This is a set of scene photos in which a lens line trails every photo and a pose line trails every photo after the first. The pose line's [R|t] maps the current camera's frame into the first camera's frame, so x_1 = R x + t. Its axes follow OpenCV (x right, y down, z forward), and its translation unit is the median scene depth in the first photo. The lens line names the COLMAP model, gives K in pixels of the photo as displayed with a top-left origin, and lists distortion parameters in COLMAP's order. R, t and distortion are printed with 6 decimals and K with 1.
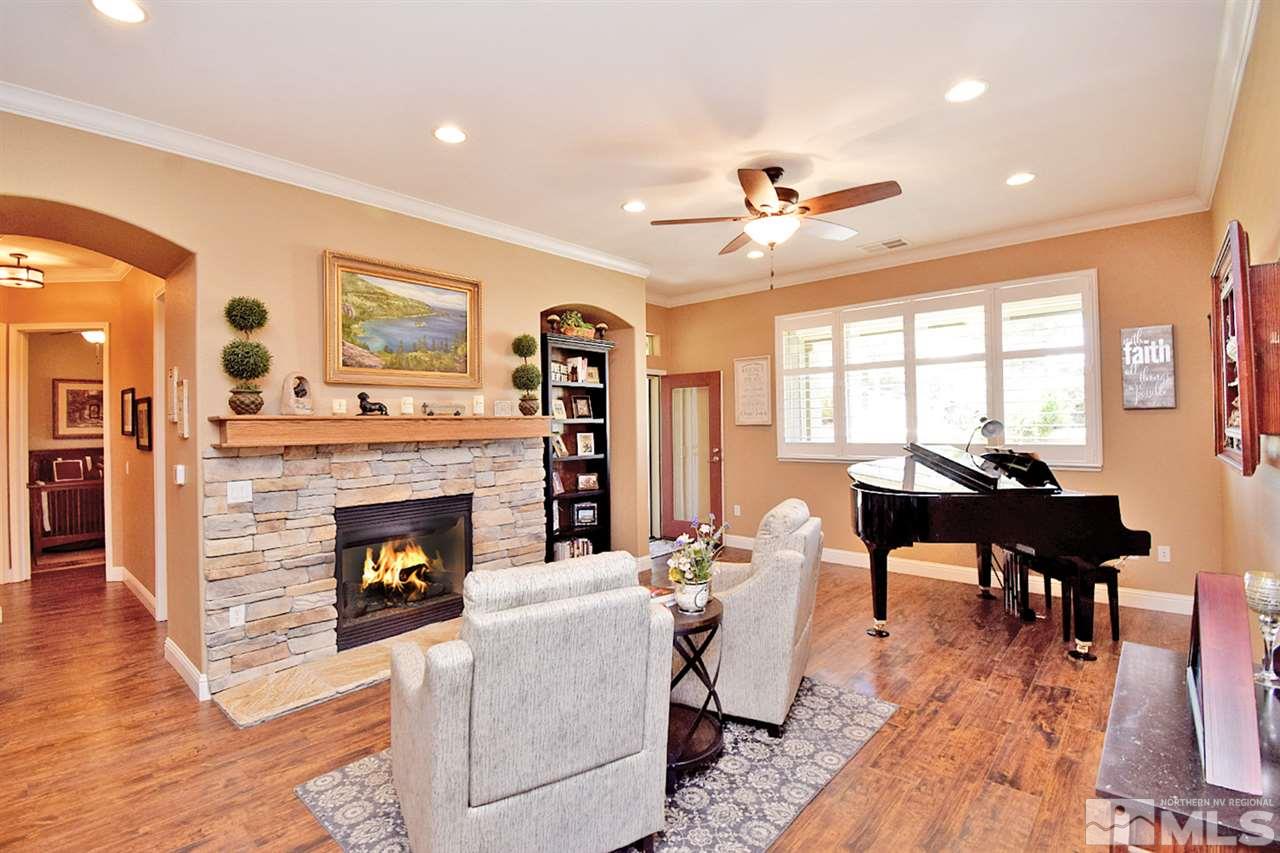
lens RADIAL K [[579.3, 0, 639.3], [0, 579.3, 420.0], [0, 0, 1]] dist [0.020838, -0.023994]
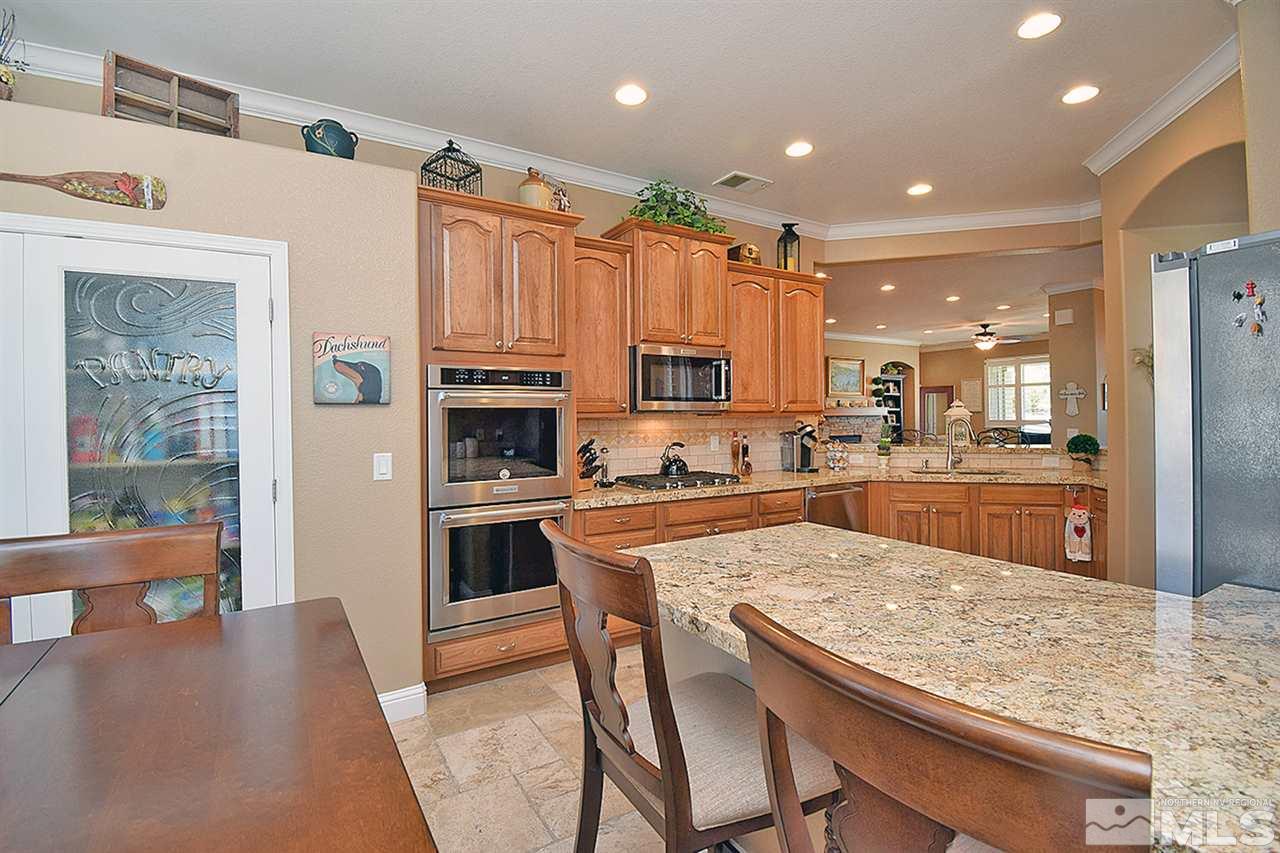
lens RADIAL K [[579.3, 0, 639.3], [0, 579.3, 420.0], [0, 0, 1]] dist [0.020838, -0.023994]
pose [[0.955444, 0.006424, -0.295102, -0.404474], [-0.002500, 0.999903, 0.013673, 0.015741], [0.295161, -0.012326, 0.955368, -1.658883]]
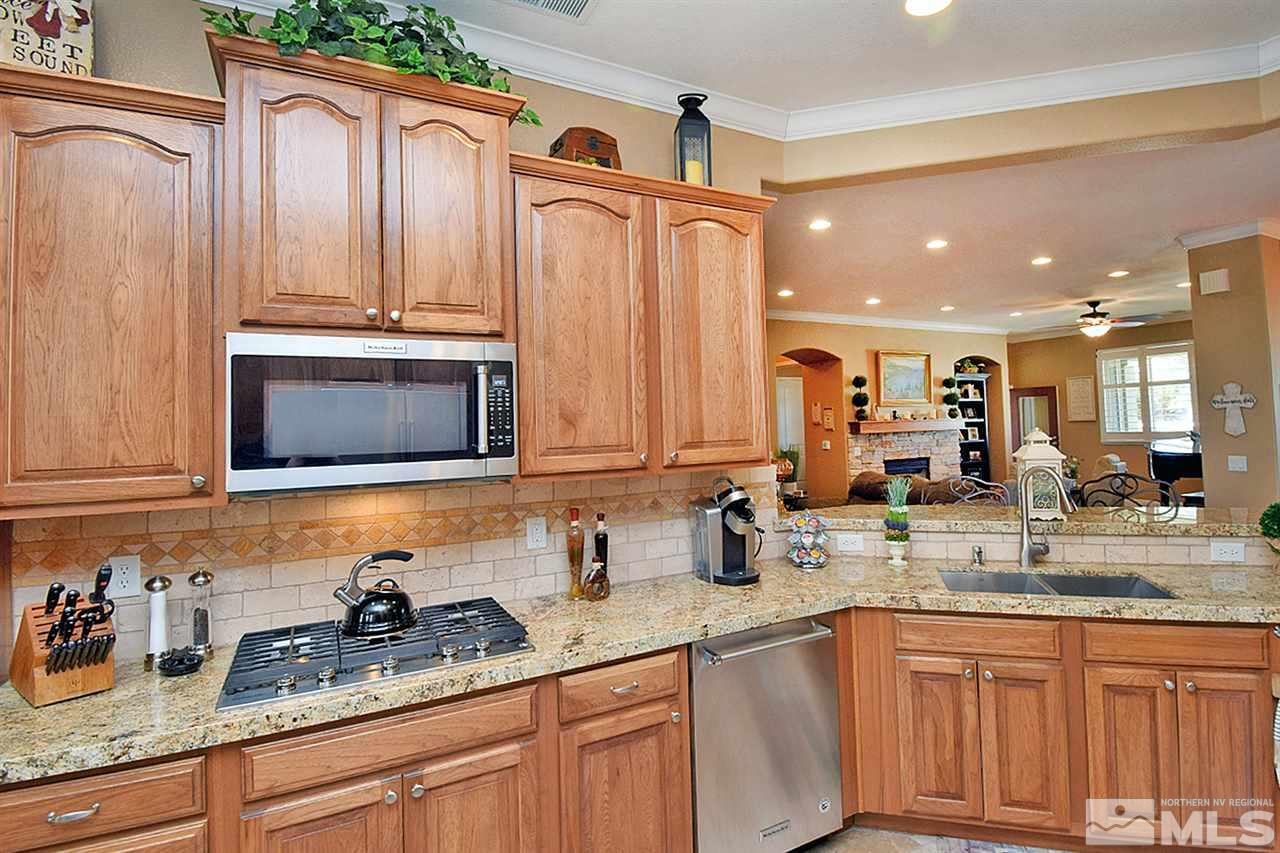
lens RADIAL K [[658.7, 0, 684.8], [0, 658.7, 402.8], [0, 0, 1]] dist [-0.000748, -0.000930]
pose [[0.946011, -0.024821, -0.323182, -0.291182], [0.017699, 0.999532, -0.024960, -0.018523], [0.323650, 0.017893, 0.946008, -1.229917]]
